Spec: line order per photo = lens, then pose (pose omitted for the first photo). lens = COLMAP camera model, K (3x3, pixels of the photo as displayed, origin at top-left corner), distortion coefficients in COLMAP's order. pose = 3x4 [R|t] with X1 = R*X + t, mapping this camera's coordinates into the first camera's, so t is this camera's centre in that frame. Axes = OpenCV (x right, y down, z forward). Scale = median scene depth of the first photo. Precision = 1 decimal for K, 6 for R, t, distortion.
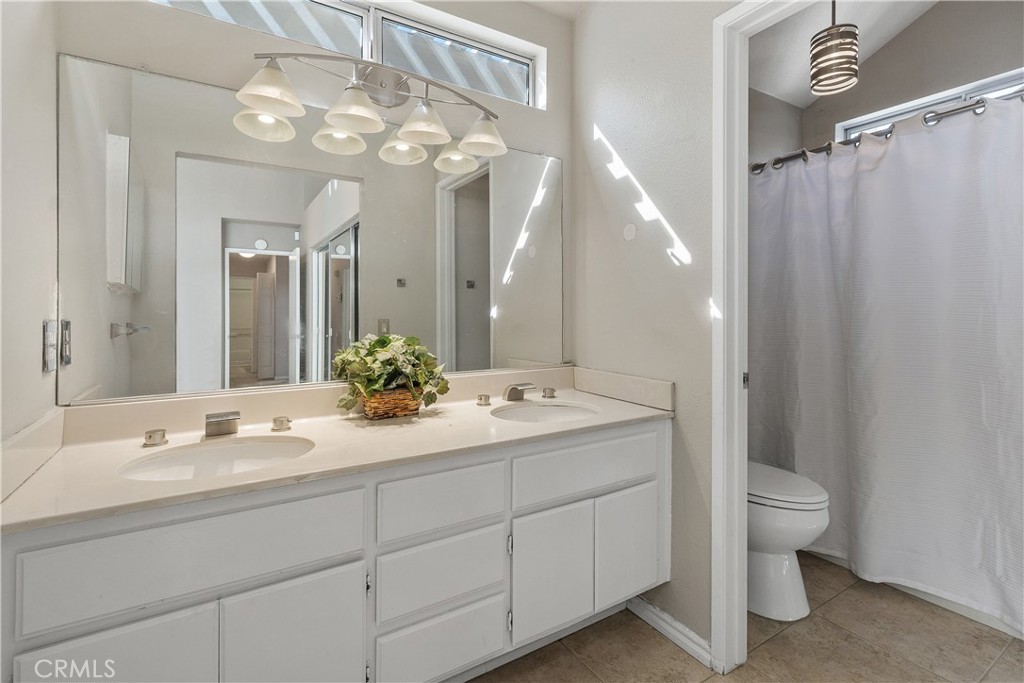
lens RADIAL K [[476.7, 0, 507.4], [0, 476.7, 309.2], [0, 0, 1]] dist [0.001528, 0.000189]
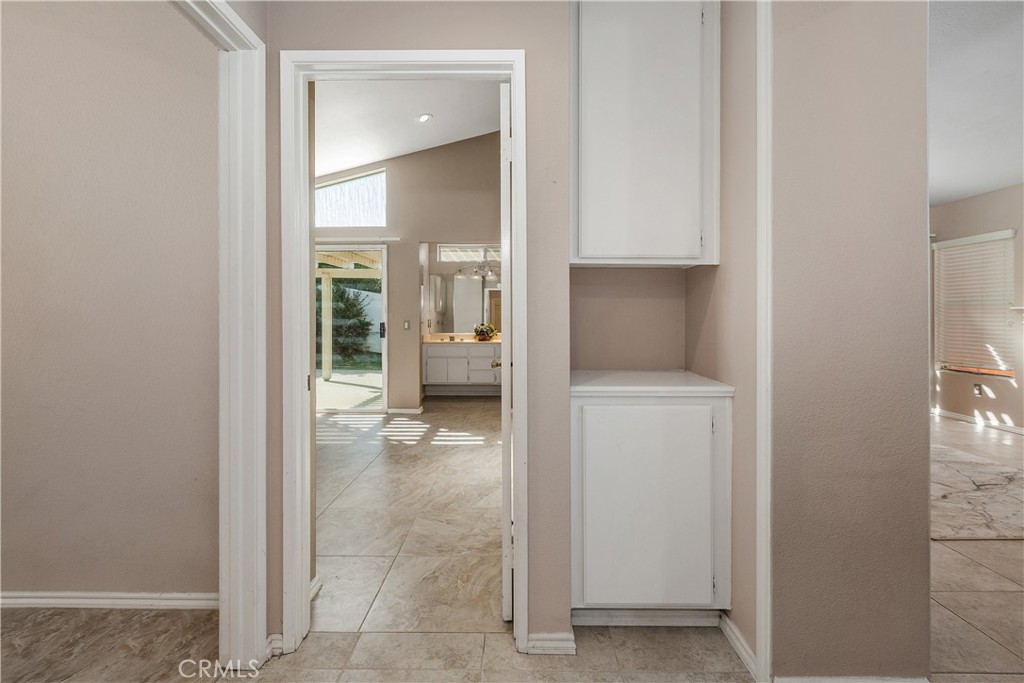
lens RADIAL K [[474.5, 0, 516.2], [0, 474.5, 313.6], [0, 0, 1]] dist [0.002409, 0.000030]
pose [[0.849637, -0.003219, -0.527357, 2.354010], [-0.000226, 0.999979, -0.006467, -0.007124], [0.527367, 0.005613, 0.849619, -2.631604]]
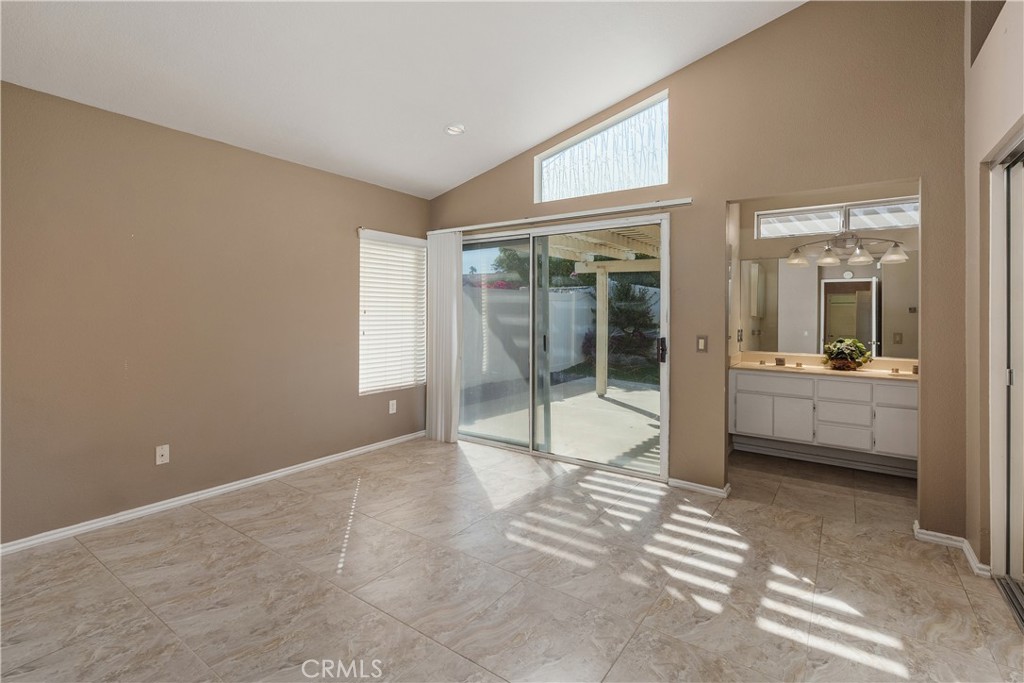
lens RADIAL K [[476.7, 0, 507.4], [0, 476.7, 309.2], [0, 0, 1]] dist [0.001528, 0.000189]
pose [[0.388184, -0.001174, -0.921581, 1.423596], [-0.009356, 0.999943, -0.005215, -0.076455], [0.921534, 0.010647, 0.388151, -1.690221]]
